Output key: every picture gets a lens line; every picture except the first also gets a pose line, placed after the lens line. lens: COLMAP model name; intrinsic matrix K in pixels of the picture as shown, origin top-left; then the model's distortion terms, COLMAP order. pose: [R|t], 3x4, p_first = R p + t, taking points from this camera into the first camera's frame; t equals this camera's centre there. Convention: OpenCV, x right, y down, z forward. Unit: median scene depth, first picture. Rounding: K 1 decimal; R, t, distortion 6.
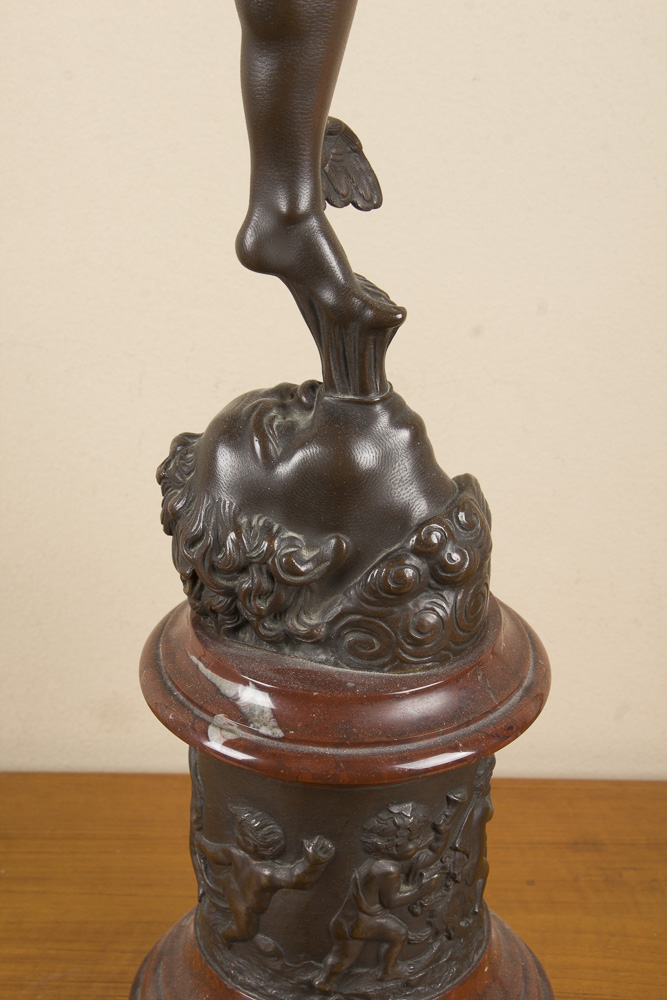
lens RADIAL K [[2451.3, 0, 332.1], [0, 2451.3, 501.1], [0, 0, 1]] dist [0.039681, 0.000000]
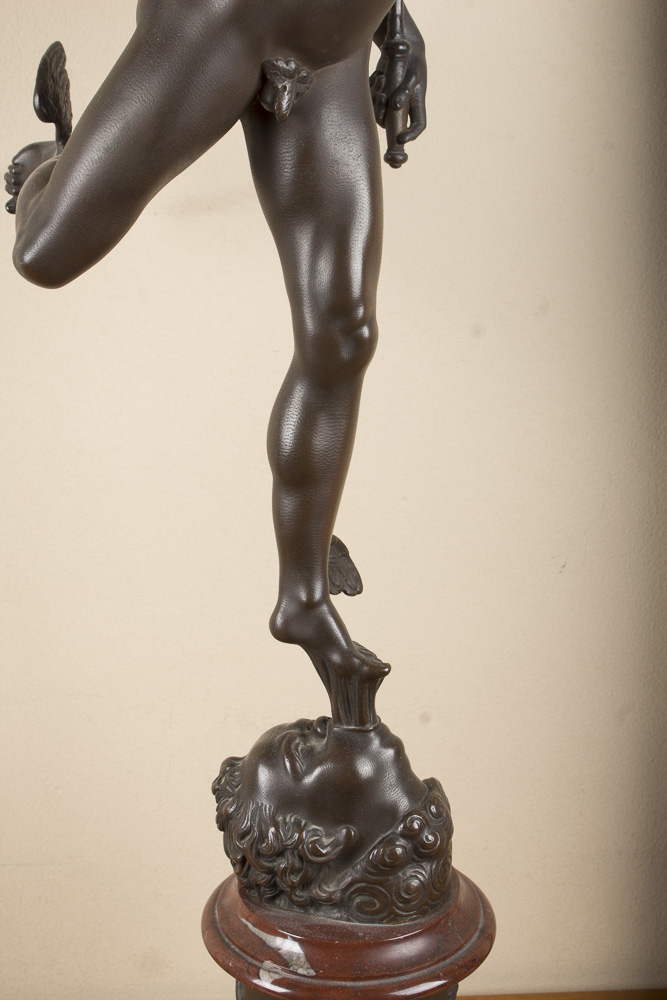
lens RADIAL K [[1827.9, 0, 335.0], [0, 1827.9, 499.0], [0, 0, 1]] dist [0.051815, 0.000000]
pose [[0.996488, -0.032668, 0.077096, -0.078937], [0.044081, 0.987501, -0.151325, -0.012689], [-0.071189, 0.154192, 0.985473, -0.069299]]
